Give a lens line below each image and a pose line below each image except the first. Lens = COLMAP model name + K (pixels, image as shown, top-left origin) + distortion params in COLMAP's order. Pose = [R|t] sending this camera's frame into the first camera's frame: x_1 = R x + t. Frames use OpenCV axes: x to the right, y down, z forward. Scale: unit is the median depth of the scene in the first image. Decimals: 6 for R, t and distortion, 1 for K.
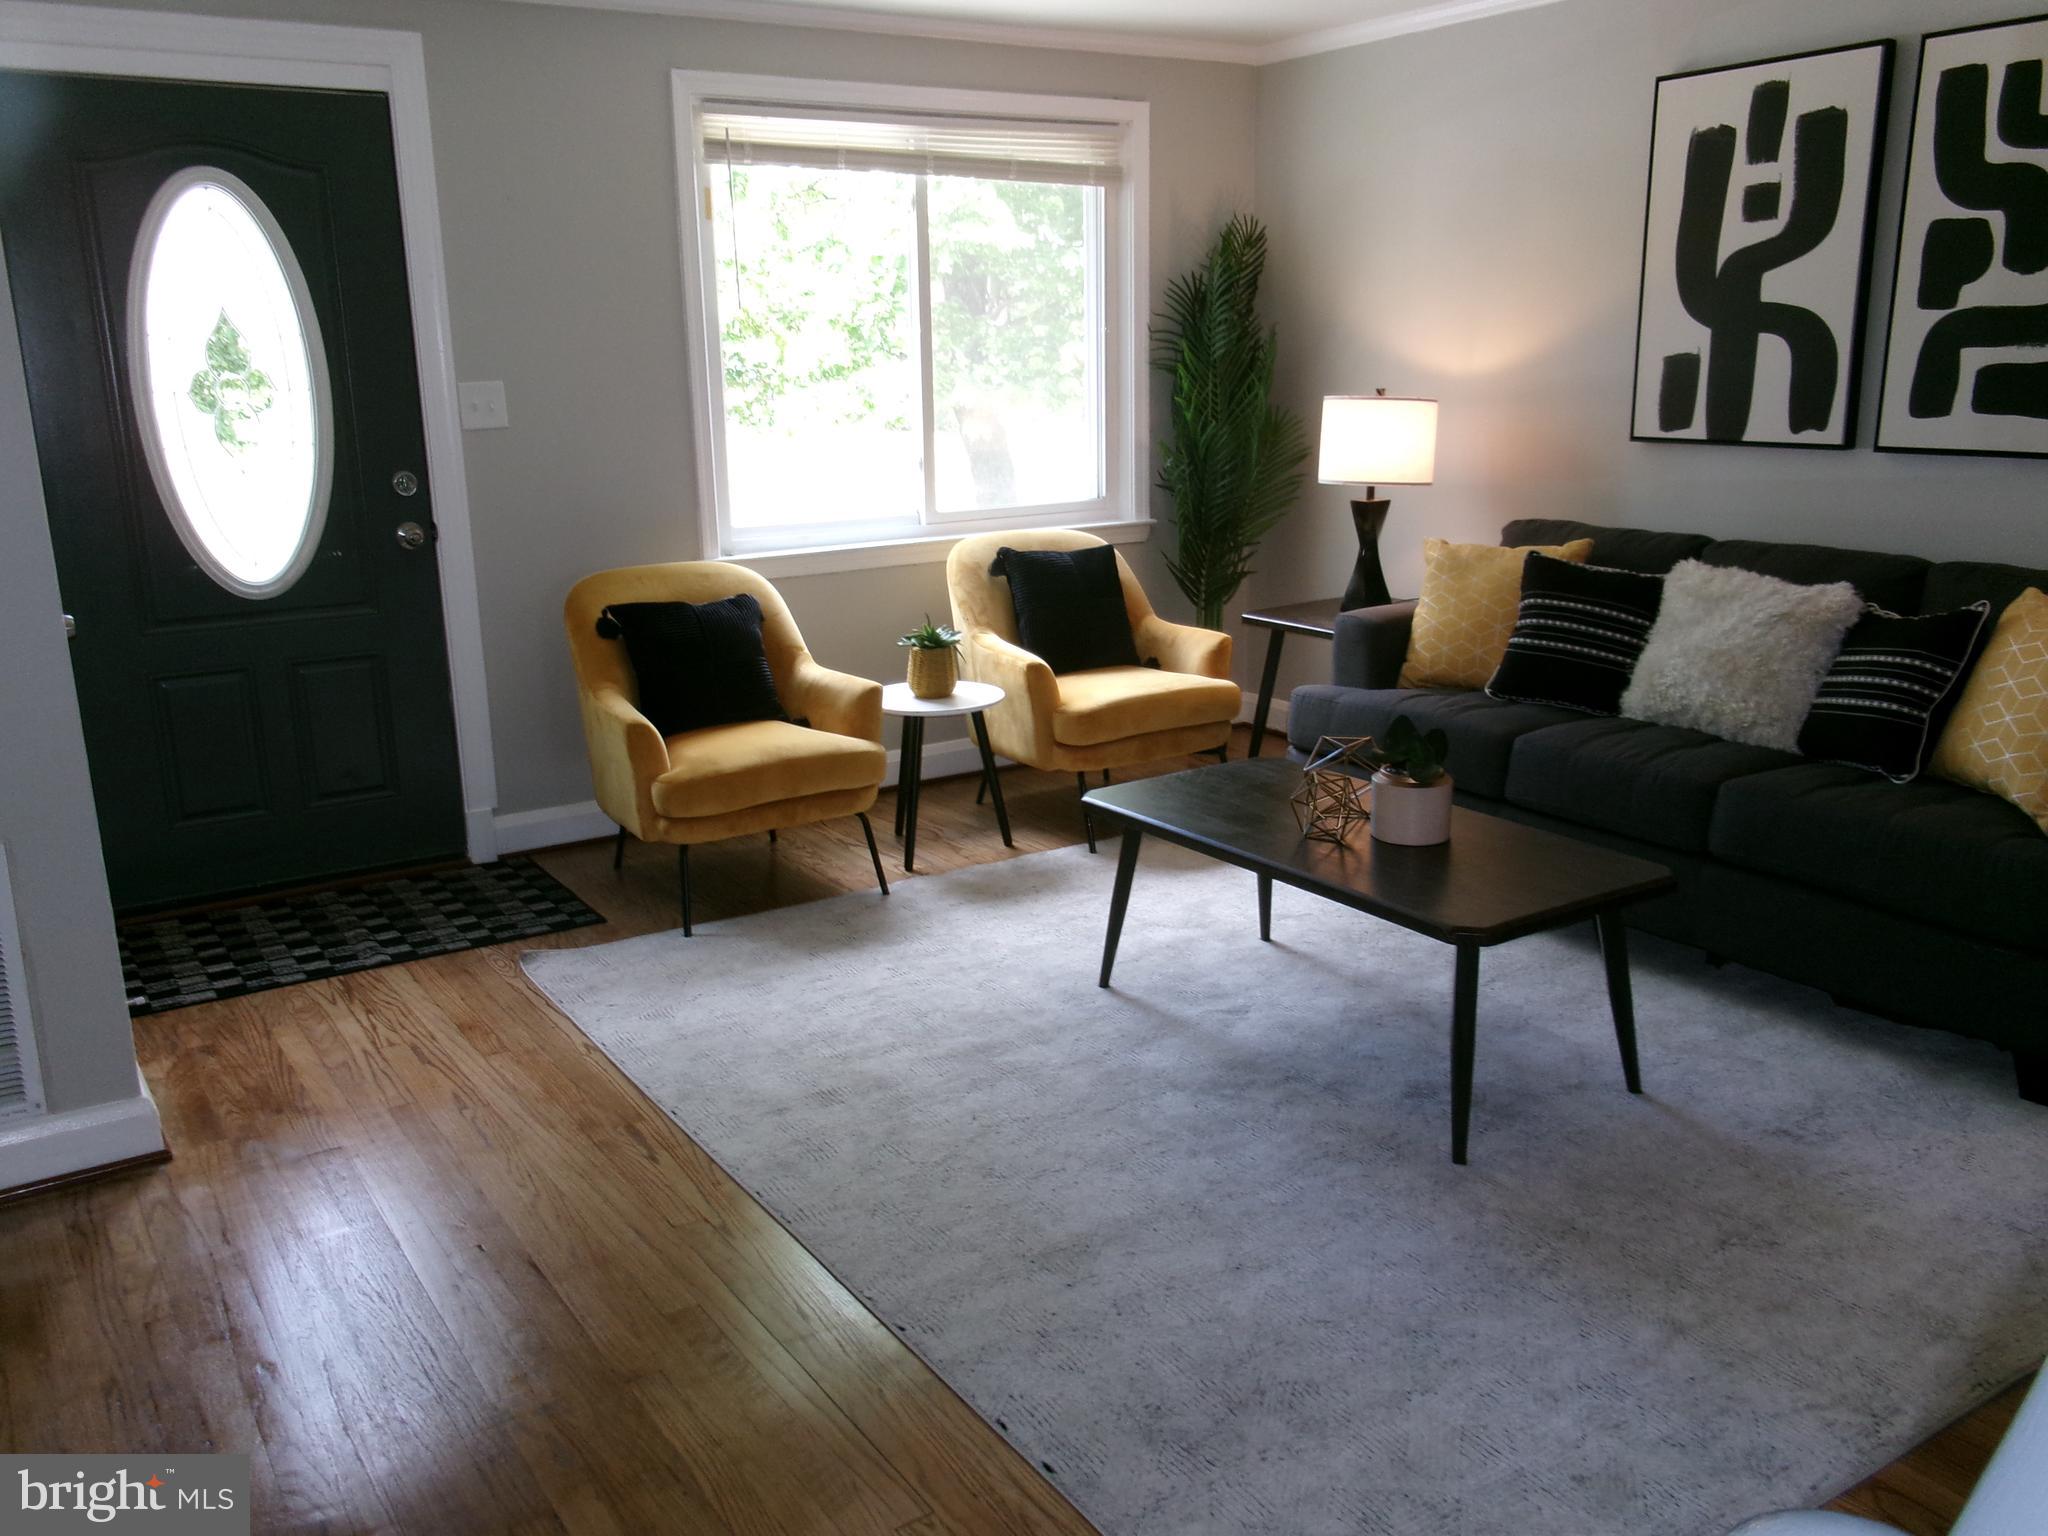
lens RADIAL K [[1698.4, 0, 1024.0], [0, 1698.4, 768.0], [0, 0, 1]] dist [0.007650, 0.032188]
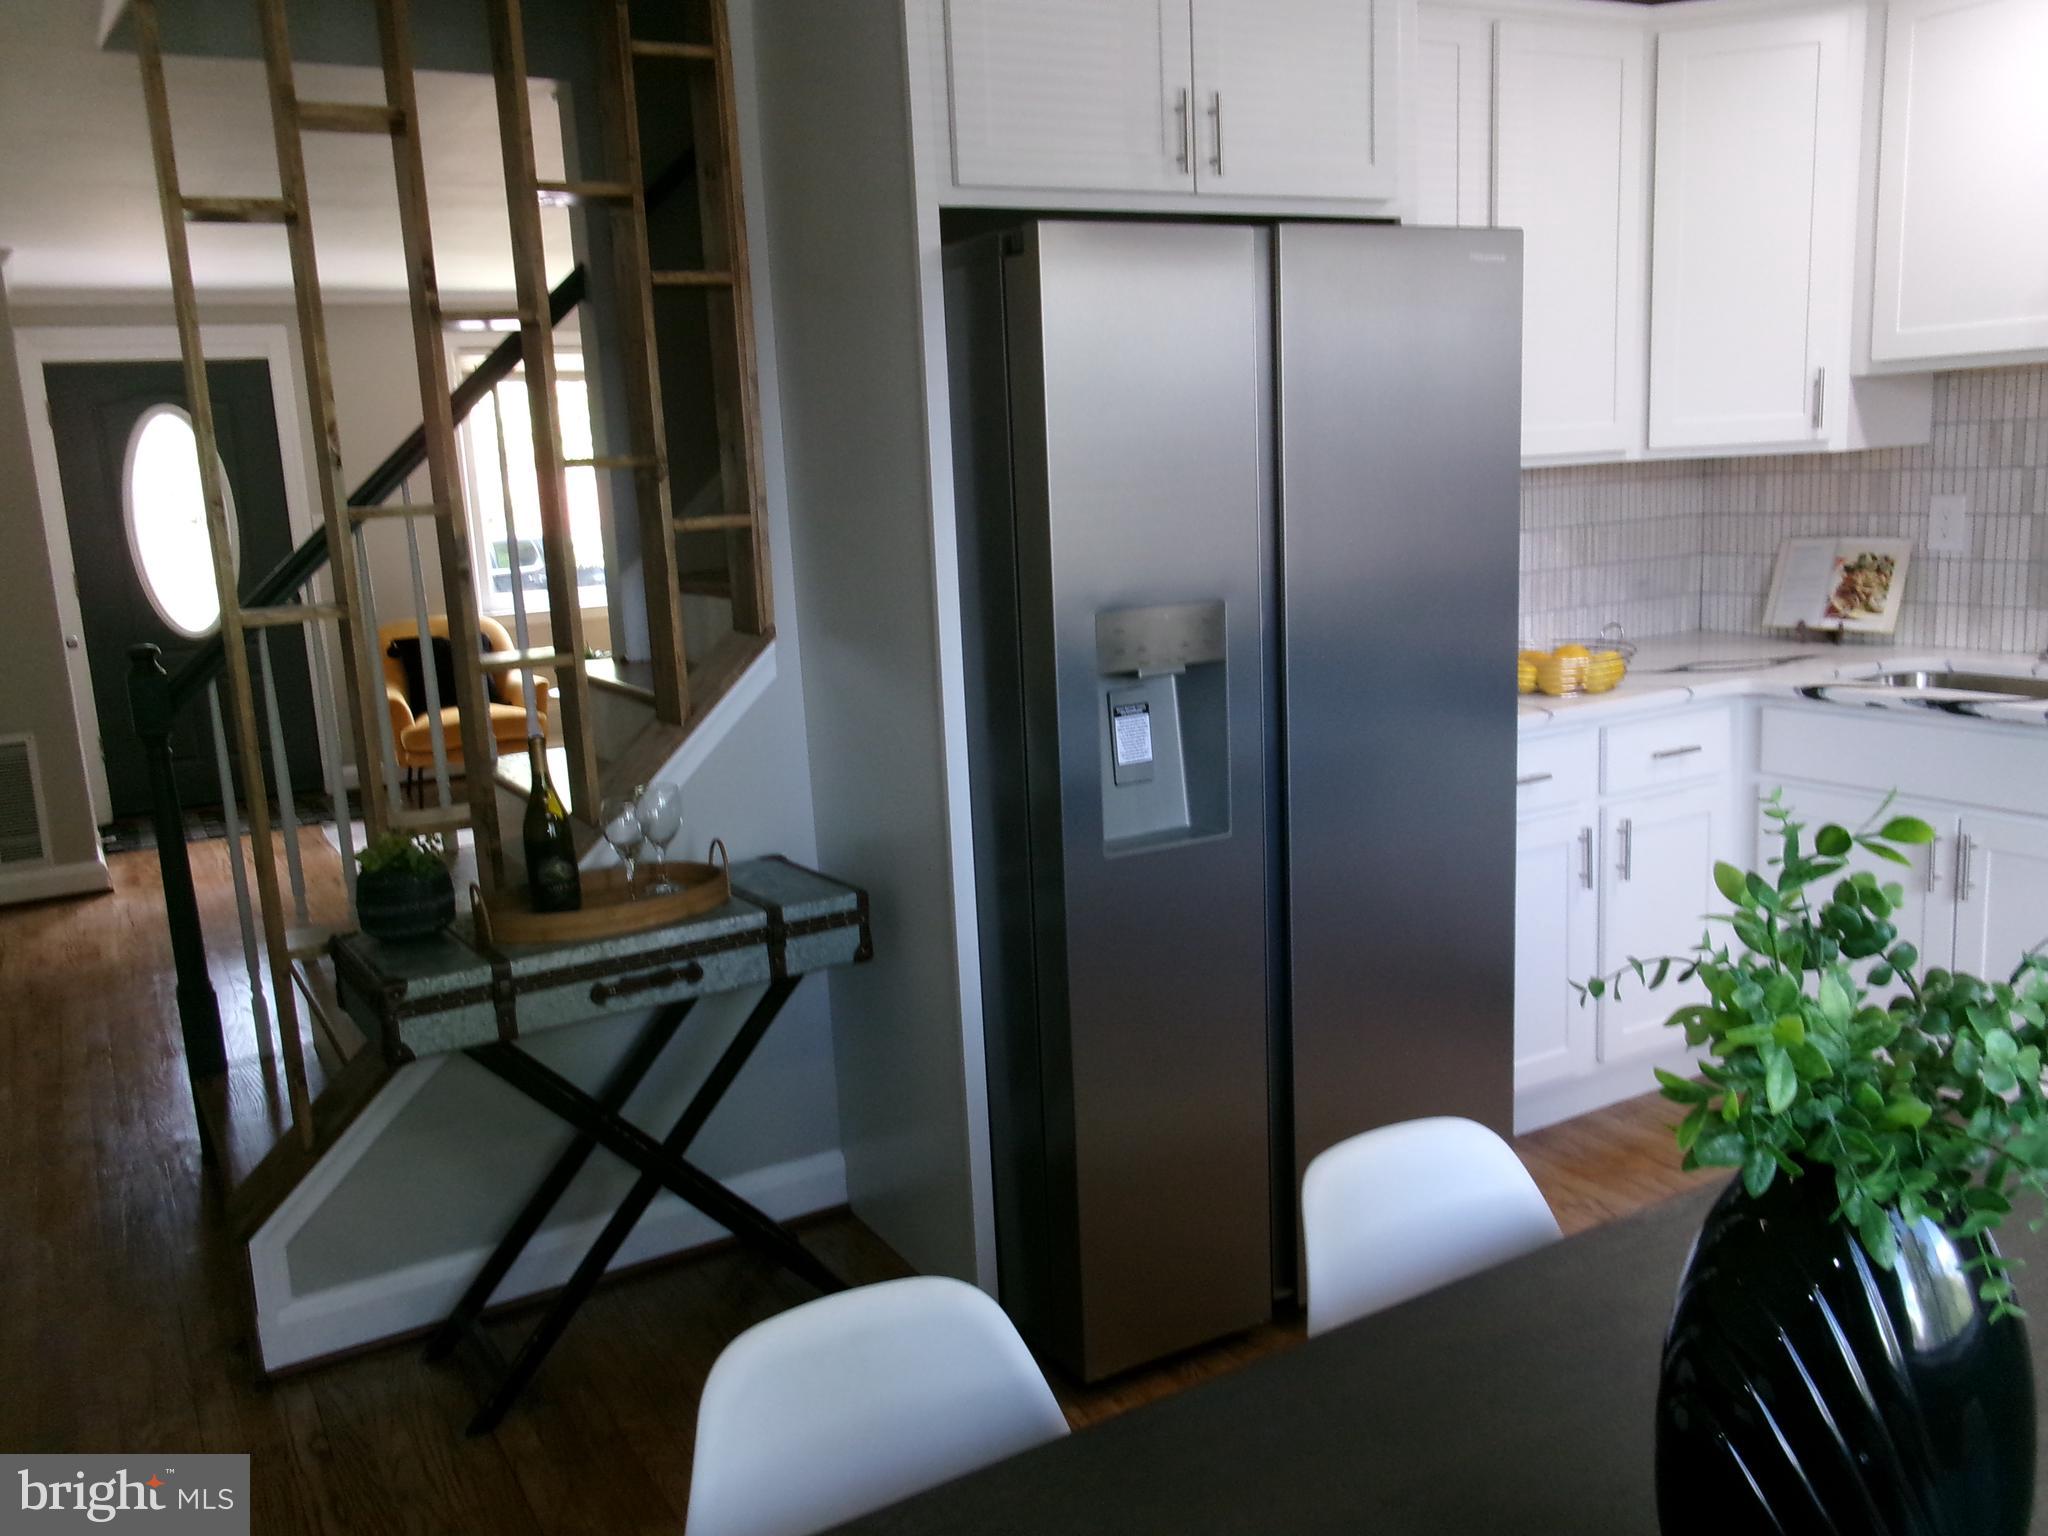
lens RADIAL K [[1698.4, 0, 1024.0], [0, 1698.4, 768.0], [0, 0, 1]] dist [0.007650, 0.032188]
pose [[0.998100, -0.019309, -0.058517, 0.540541], [0.015489, 0.997762, -0.065045, 0.172729], [0.059642, 0.064015, 0.996165, -0.747736]]
